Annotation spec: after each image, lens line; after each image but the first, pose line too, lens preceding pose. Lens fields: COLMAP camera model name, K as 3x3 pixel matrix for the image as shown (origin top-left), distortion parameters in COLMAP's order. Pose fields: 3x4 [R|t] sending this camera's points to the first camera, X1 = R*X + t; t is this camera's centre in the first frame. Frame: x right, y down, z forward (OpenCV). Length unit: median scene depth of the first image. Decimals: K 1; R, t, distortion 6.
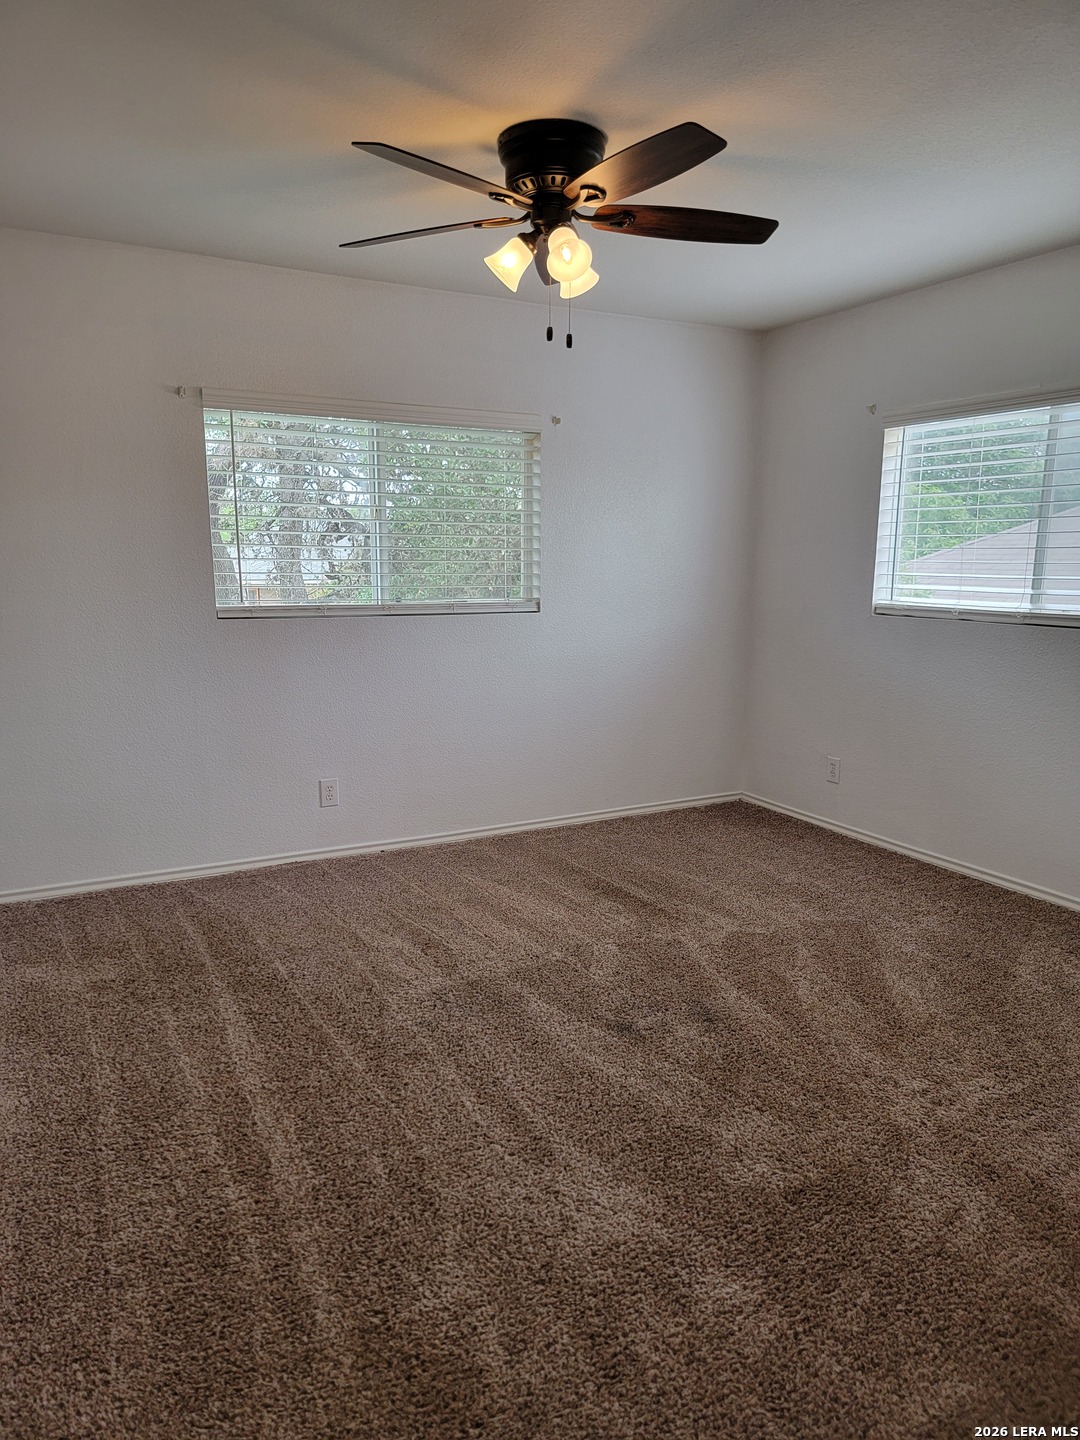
lens RADIAL K [[983.4, 0, 528.8], [0, 983.4, 744.0], [0, 0, 1]] dist [0.073239, -0.057398]
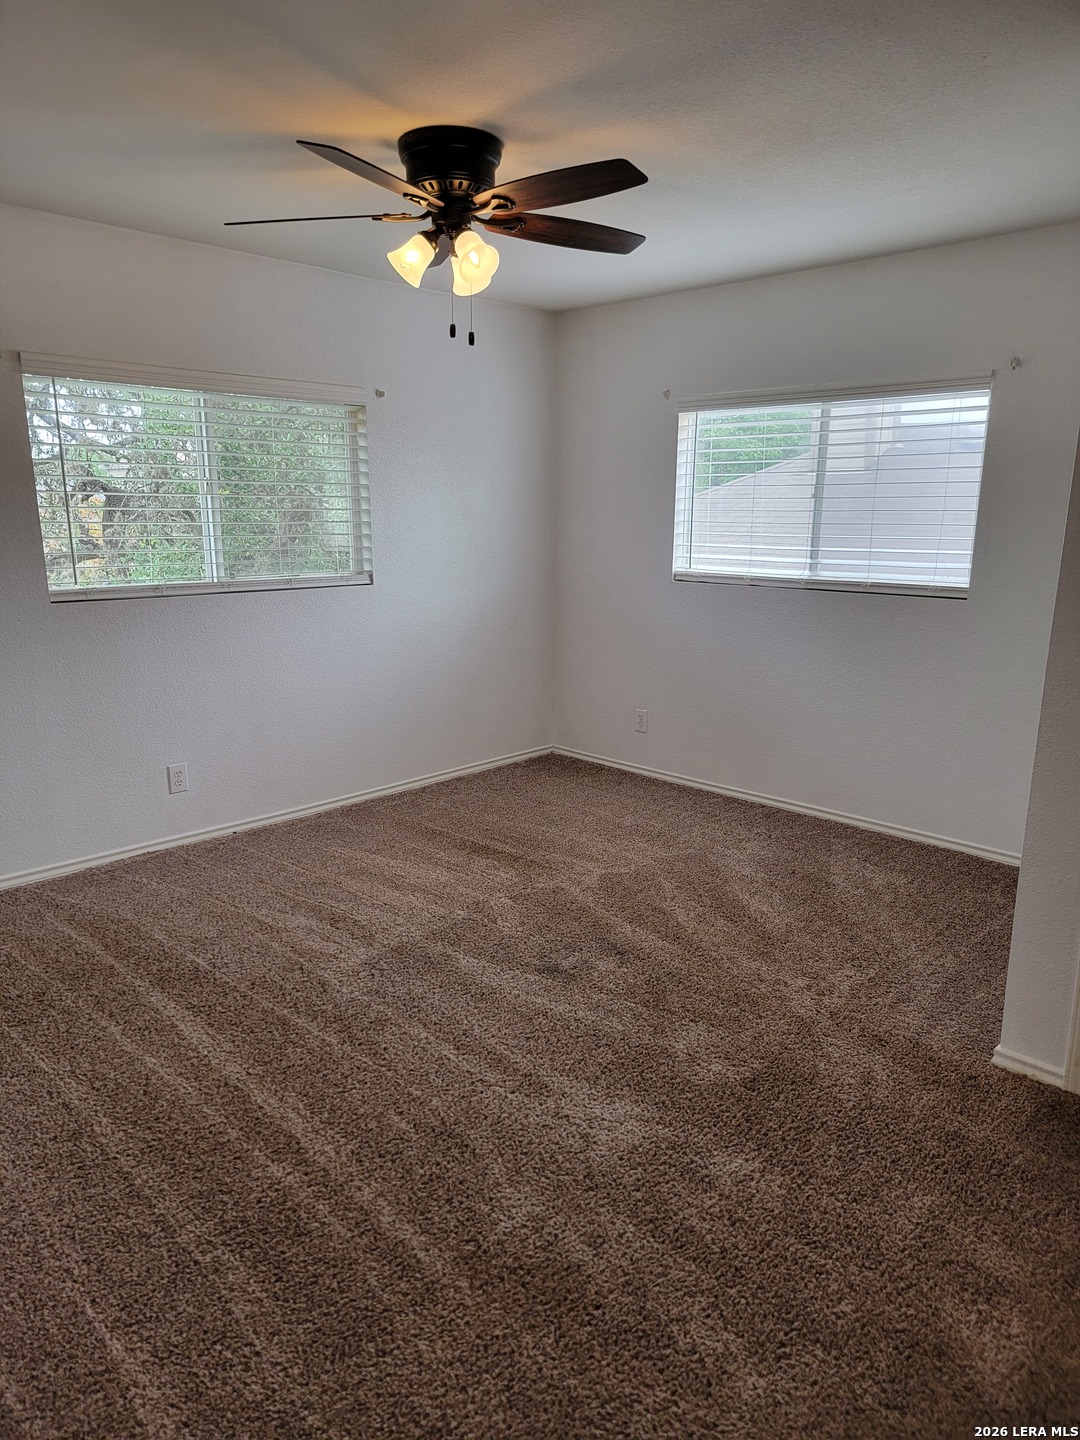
lens RADIAL K [[983.4, 0, 528.8], [0, 983.4, 744.0], [0, 0, 1]] dist [0.073239, -0.057398]
pose [[0.956397, -0.069936, 0.283574, -0.232371], [0.055844, 0.996783, 0.057488, -0.033052], [-0.286682, -0.039146, 0.957226, -0.046986]]
